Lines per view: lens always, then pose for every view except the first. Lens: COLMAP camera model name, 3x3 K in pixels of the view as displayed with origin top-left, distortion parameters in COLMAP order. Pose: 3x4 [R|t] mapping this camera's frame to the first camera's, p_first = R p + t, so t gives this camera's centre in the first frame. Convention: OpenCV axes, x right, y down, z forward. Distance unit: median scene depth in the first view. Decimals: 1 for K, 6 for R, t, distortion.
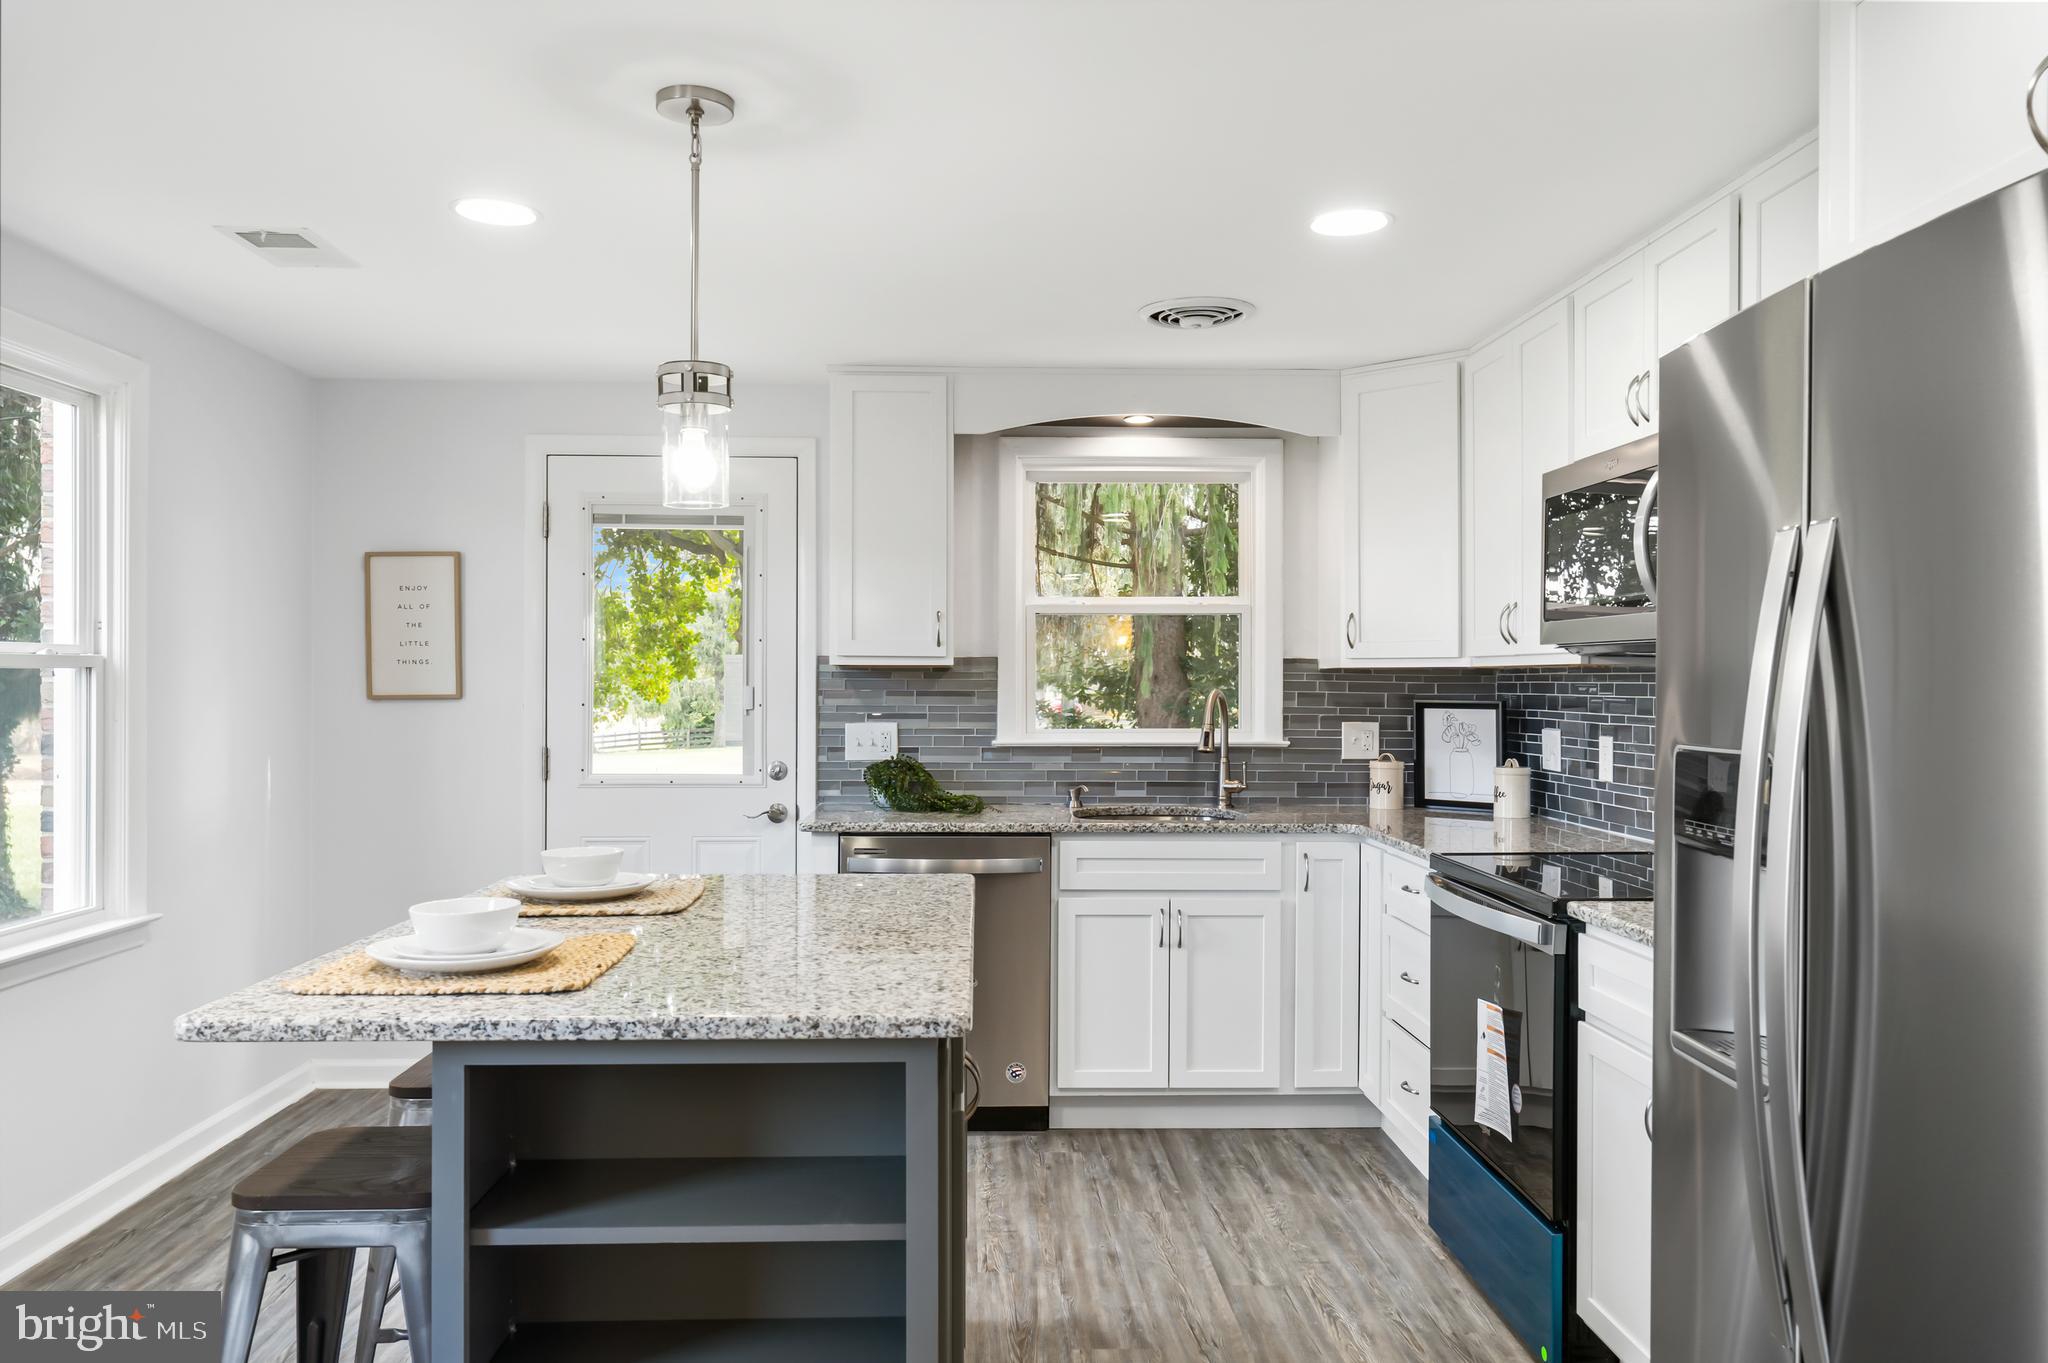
lens RADIAL K [[1449.1, 0, 1029.7], [0, 1449.1, 680.3], [0, 0, 1]] dist [0.010679, 0.002174]
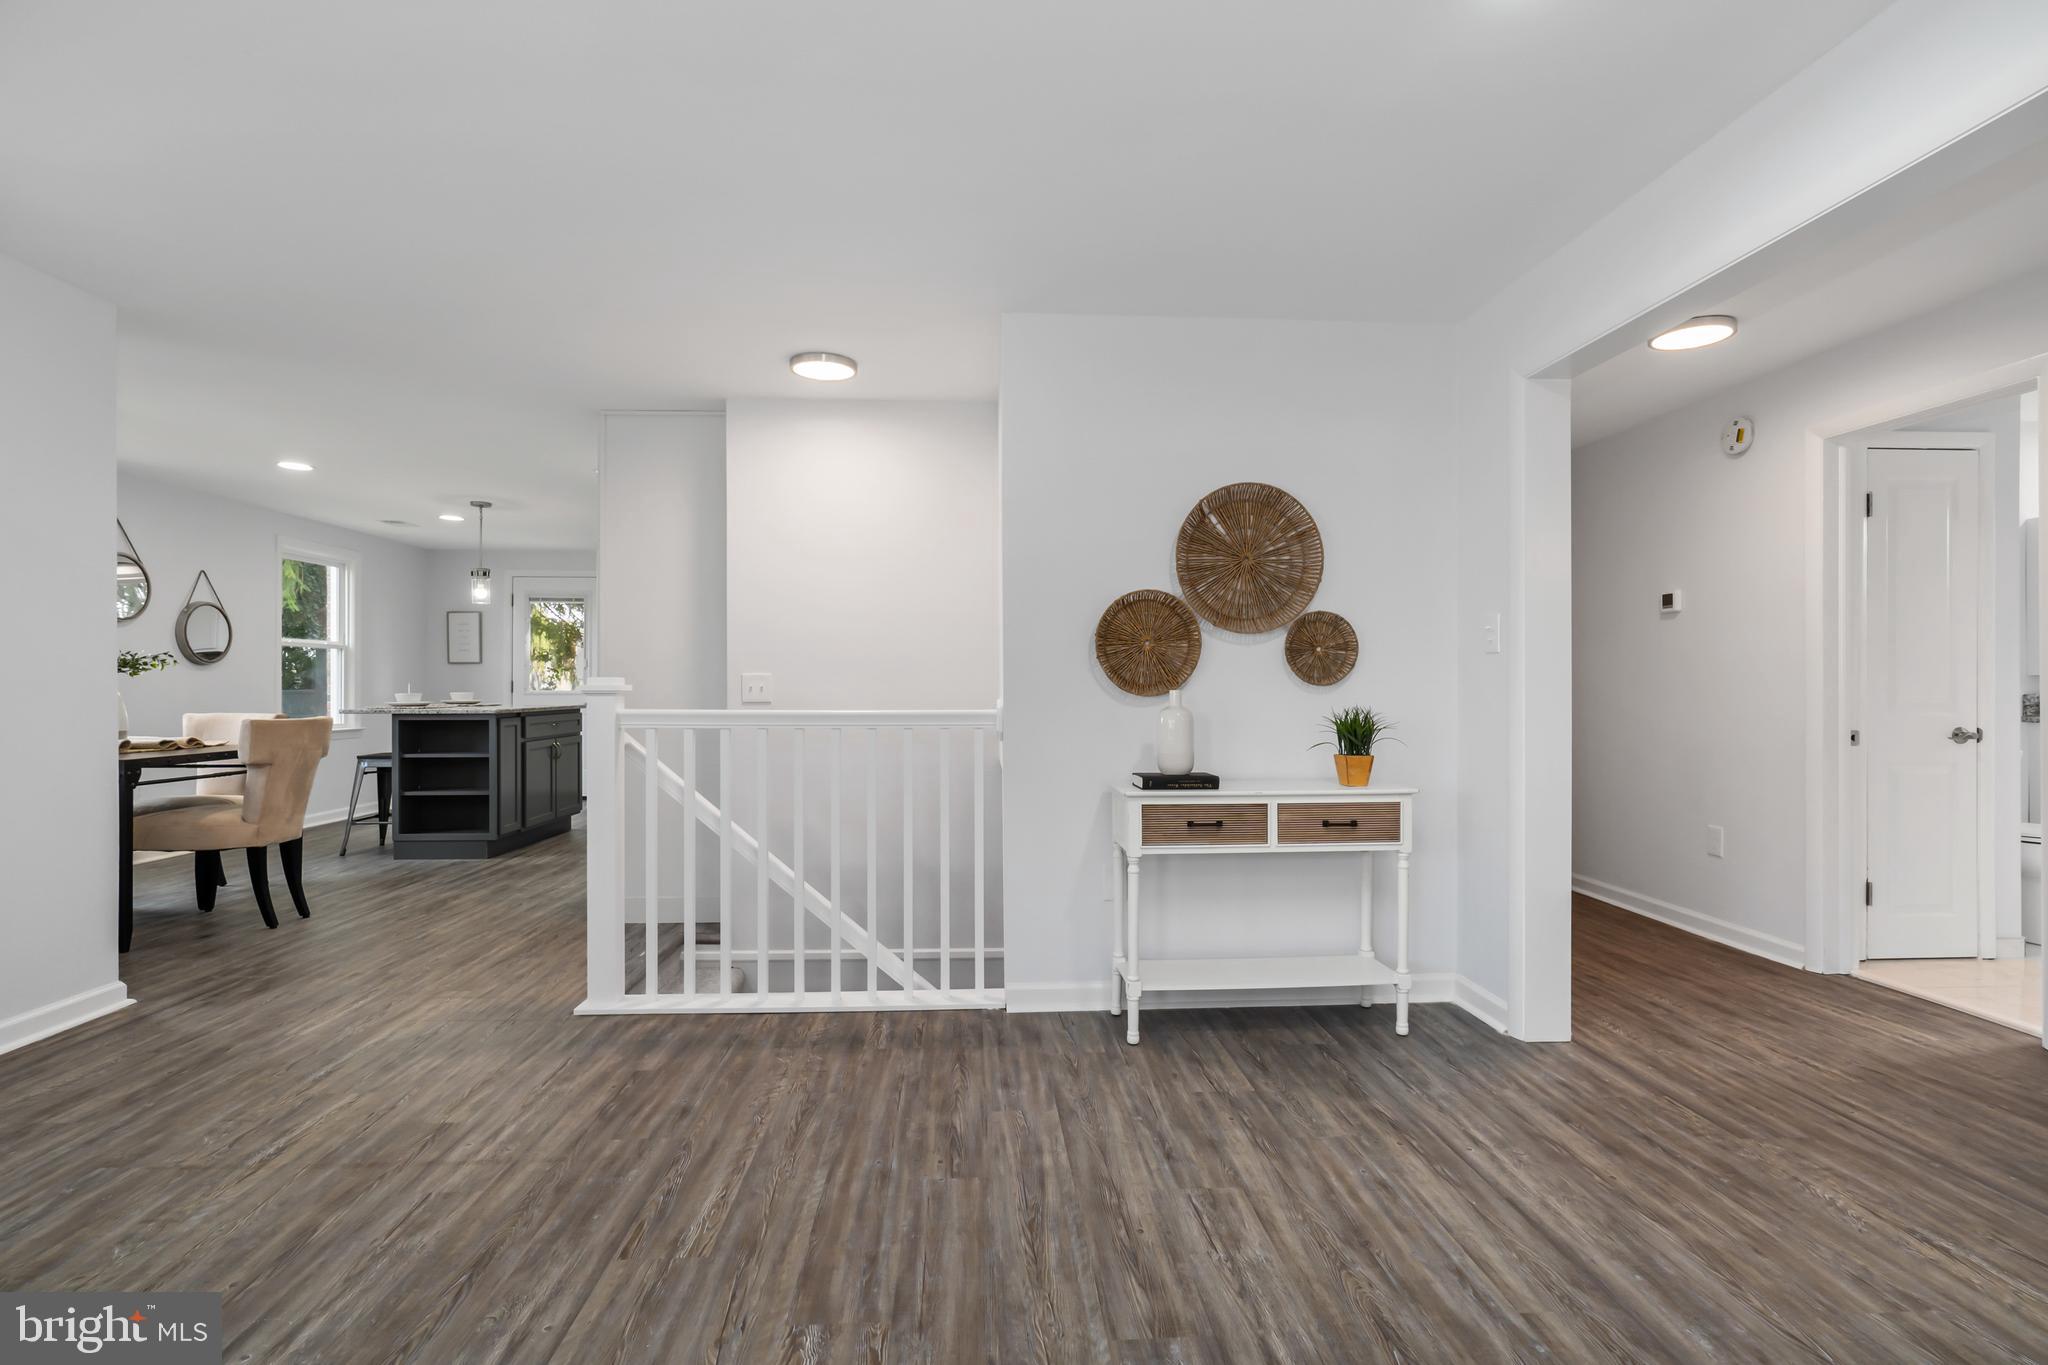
lens RADIAL K [[934.1, 0, 1029.6], [0, 934.1, 686.3], [0, 0, 1]] dist [-0.008677, 0.000817]
pose [[0.999754, 0.001862, 0.022083, 0.836629], [-0.001911, 0.999996, 0.002177, 0.067380], [-0.022078, -0.002219, 0.999754, -1.098570]]
